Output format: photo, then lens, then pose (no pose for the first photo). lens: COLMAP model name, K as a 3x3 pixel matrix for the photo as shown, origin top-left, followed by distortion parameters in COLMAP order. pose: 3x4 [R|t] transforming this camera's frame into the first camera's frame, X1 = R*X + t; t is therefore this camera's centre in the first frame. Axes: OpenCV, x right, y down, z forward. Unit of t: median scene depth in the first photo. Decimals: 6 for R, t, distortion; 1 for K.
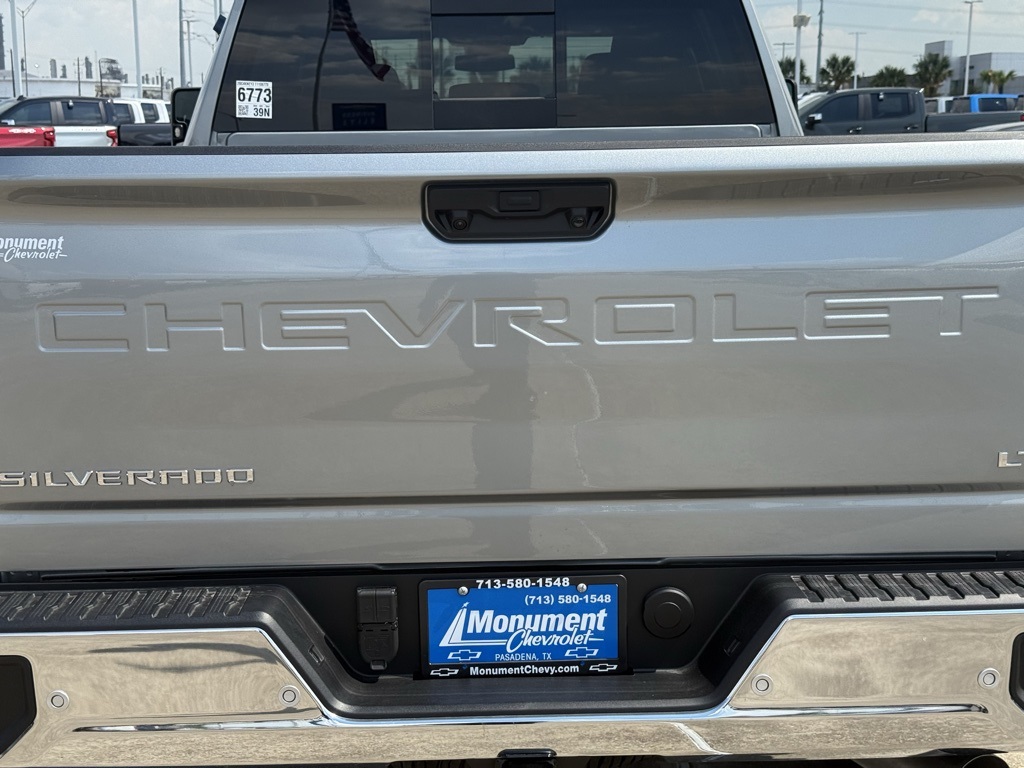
lens RADIAL K [[1437.9, 0, 507.4], [0, 1437.9, 385.8], [0, 0, 1]] dist [0.106357, 0.000000]
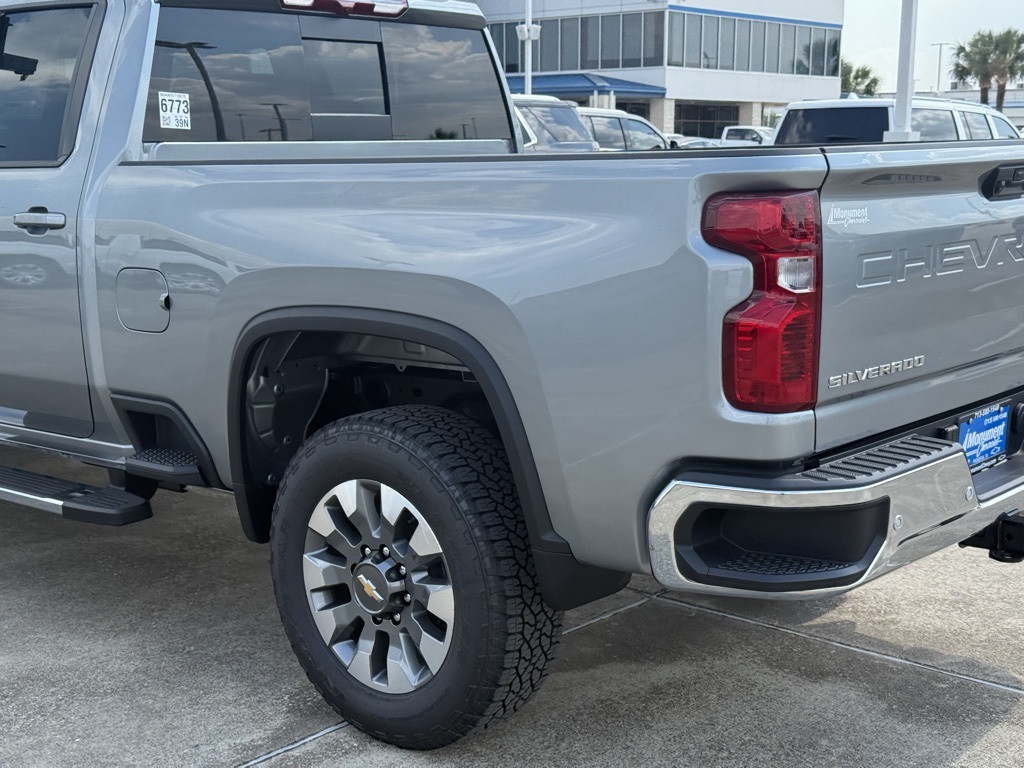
lens RADIAL K [[1437.9, 0, 525.0], [0, 1437.9, 385.7], [0, 0, 1]] dist [0.106357, 0.000000]
pose [[0.668436, -0.119892, 0.734043, -1.529500], [0.131728, 0.990404, 0.041809, -0.029318], [-0.732012, 0.068748, 0.677815, 0.262920]]
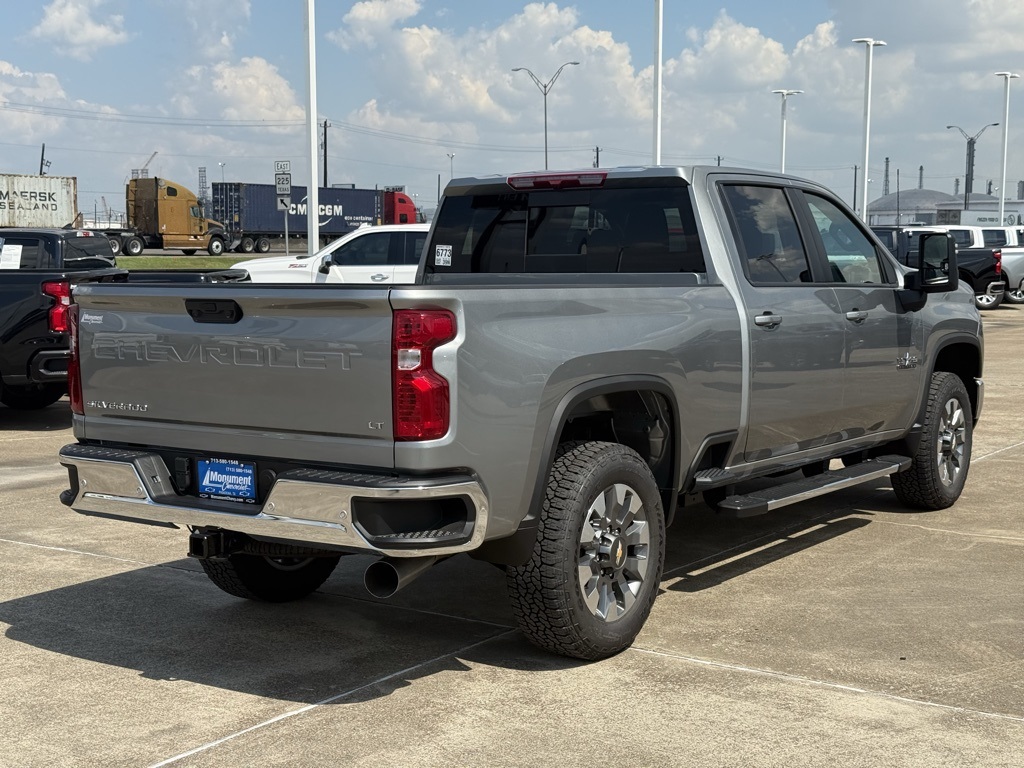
lens RADIAL K [[1437.9, 0, 502.3], [0, 1437.9, 378.6], [0, 0, 1]] dist [0.106357, 0.000000]
pose [[0.804493, 0.058334, -0.591091, 1.831484], [-0.108991, 0.992766, -0.050366, 0.068130], [0.583877, 0.104943, 0.805031, -0.722340]]
